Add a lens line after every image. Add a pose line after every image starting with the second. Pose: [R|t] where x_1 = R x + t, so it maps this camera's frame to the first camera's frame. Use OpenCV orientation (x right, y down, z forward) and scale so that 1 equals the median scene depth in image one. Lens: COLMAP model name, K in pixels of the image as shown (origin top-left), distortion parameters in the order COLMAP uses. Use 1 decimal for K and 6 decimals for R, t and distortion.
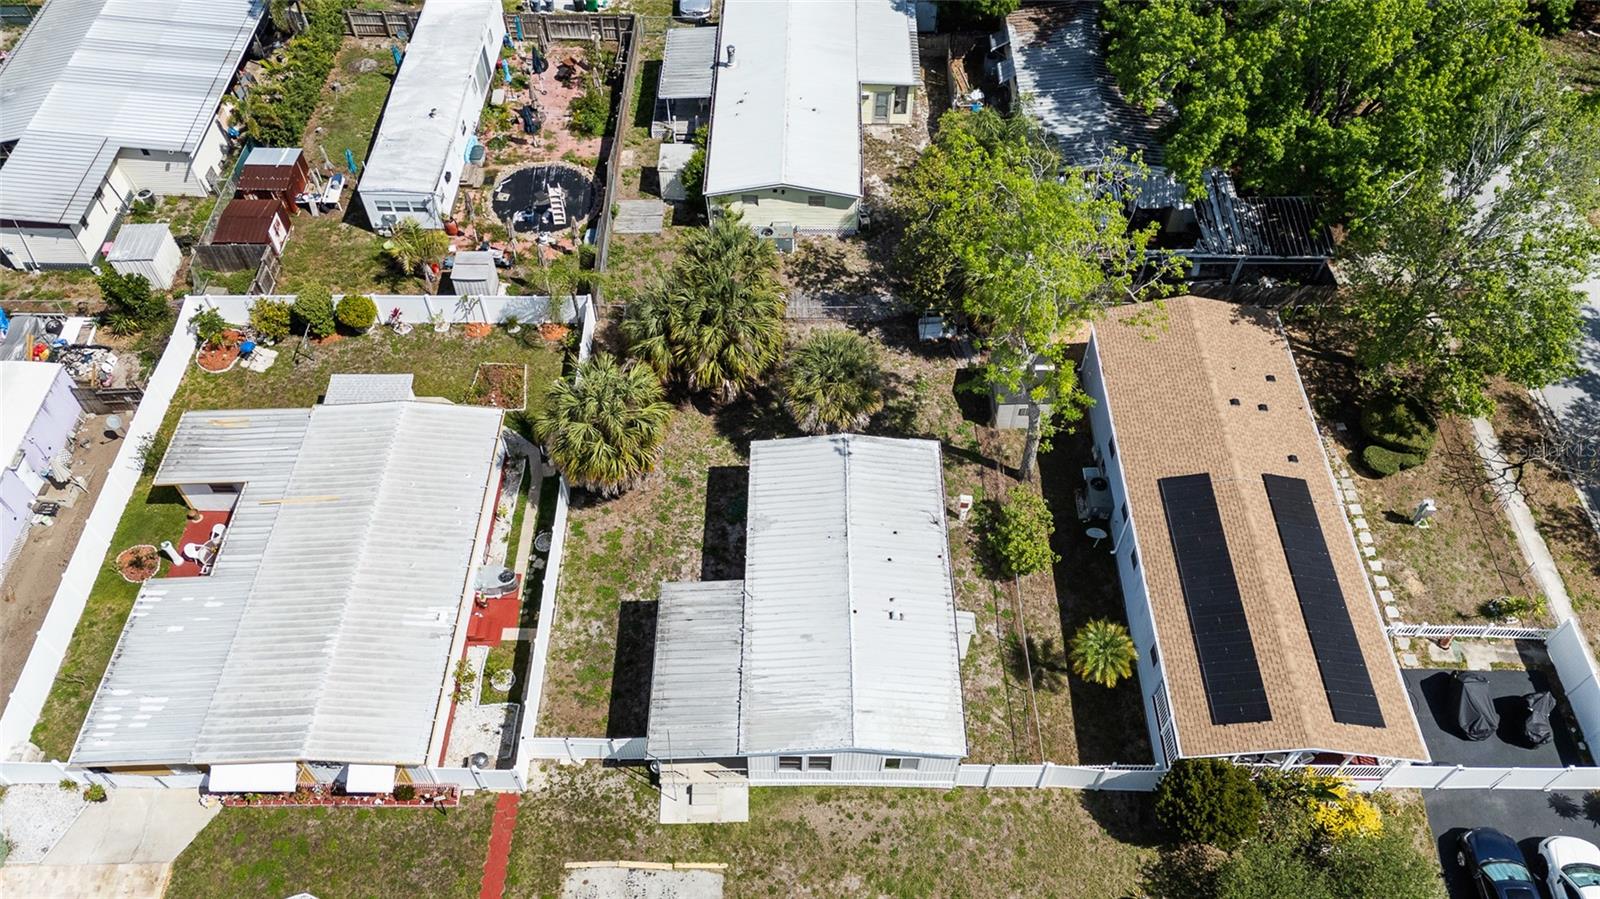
lens RADIAL K [[1169.2, 0, 818.9], [0, 1169.2, 449.0], [0, 0, 1]] dist [0.066472, -0.042252]
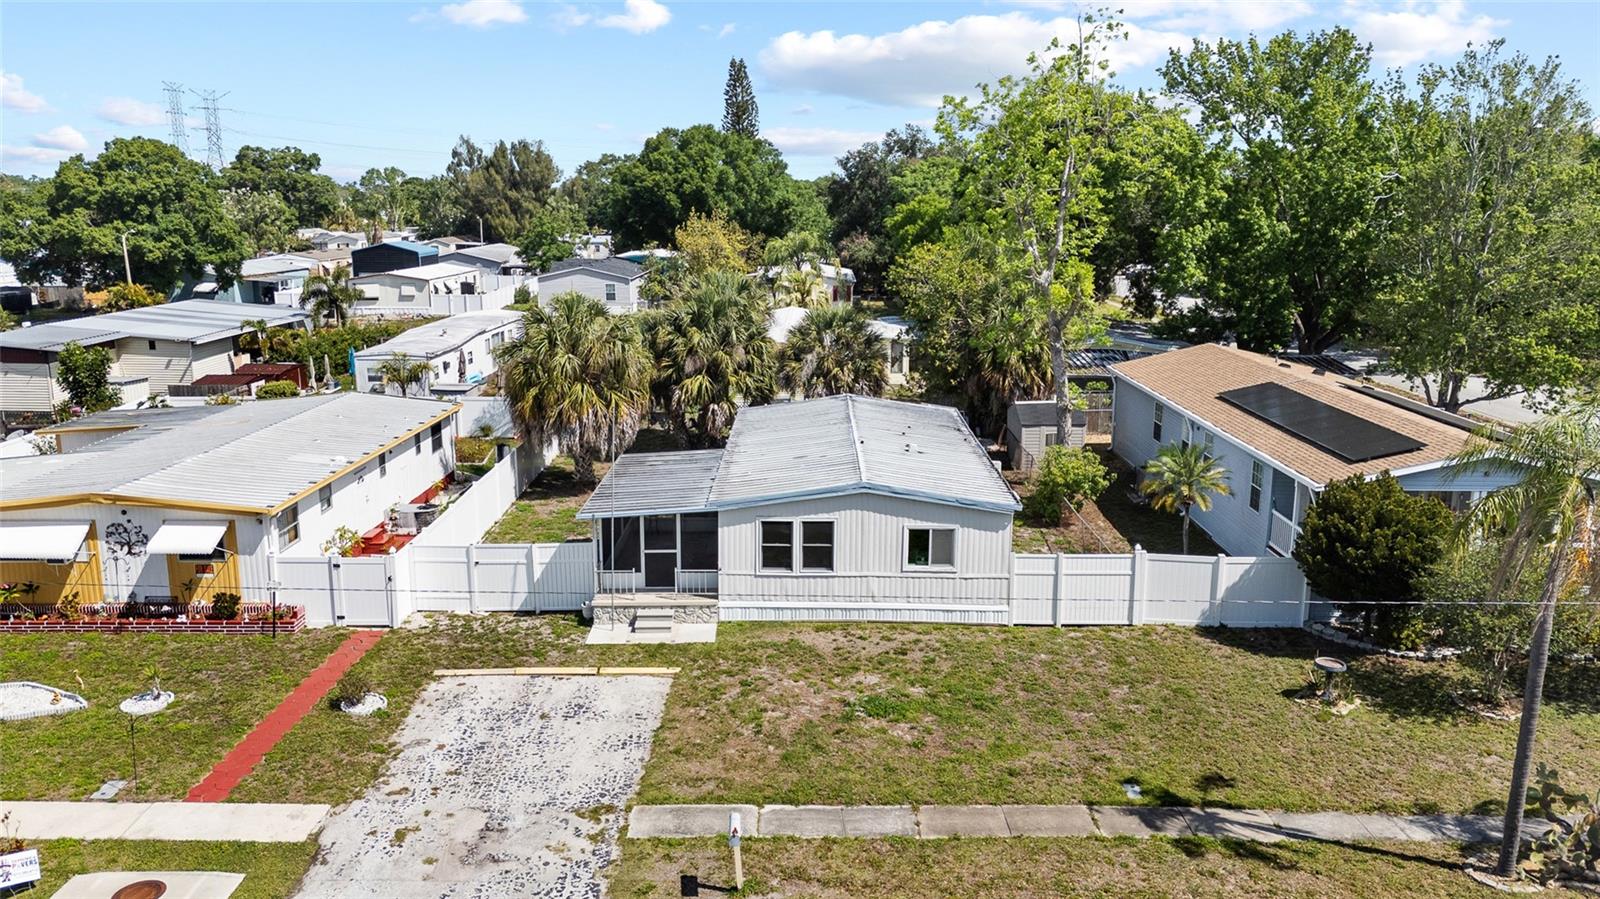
lens RADIAL K [[1169.2, 0, 818.9], [0, 1169.2, 449.0], [0, 0, 1]] dist [0.066472, -0.042252]
pose [[0.999869, -0.015687, -0.003891, 0.005110], [0.009679, 0.773965, -0.633155, 0.656310], [0.012944, 0.633035, 0.774015, 0.398196]]
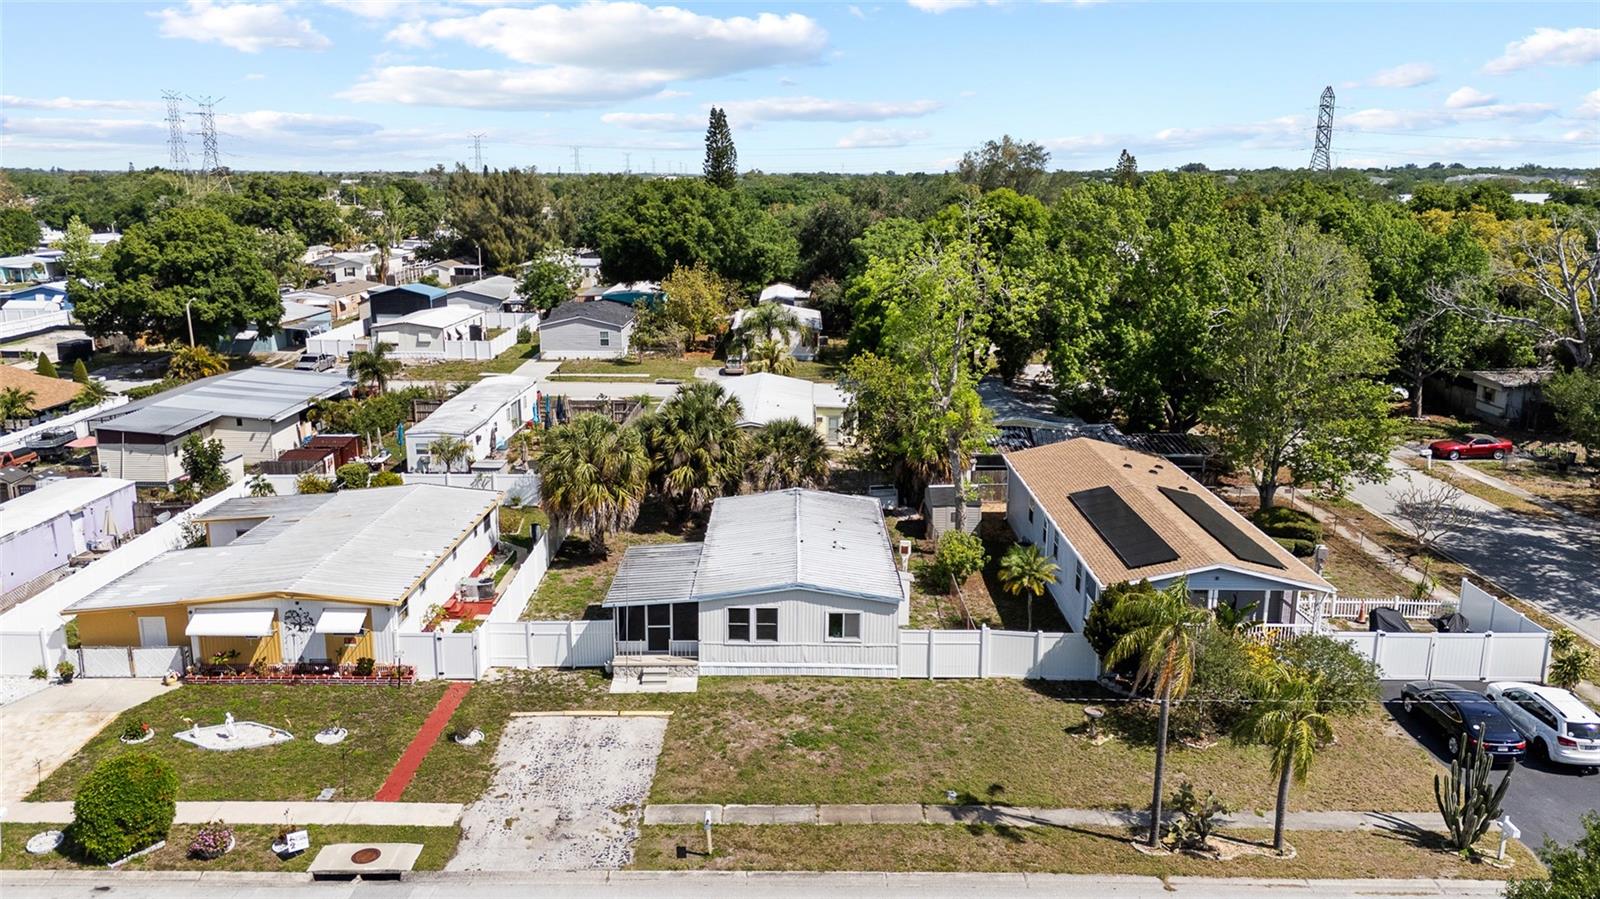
lens RADIAL K [[1167.1, 0, 800.0], [0, 1167.1, 449.5], [0, 0, 1]] dist [0.078978, -0.056580]
pose [[0.999889, -0.014185, -0.004524, 0.036826], [0.008289, 0.782752, -0.622278, 0.775825], [0.012368, 0.622172, 0.782783, 0.079248]]
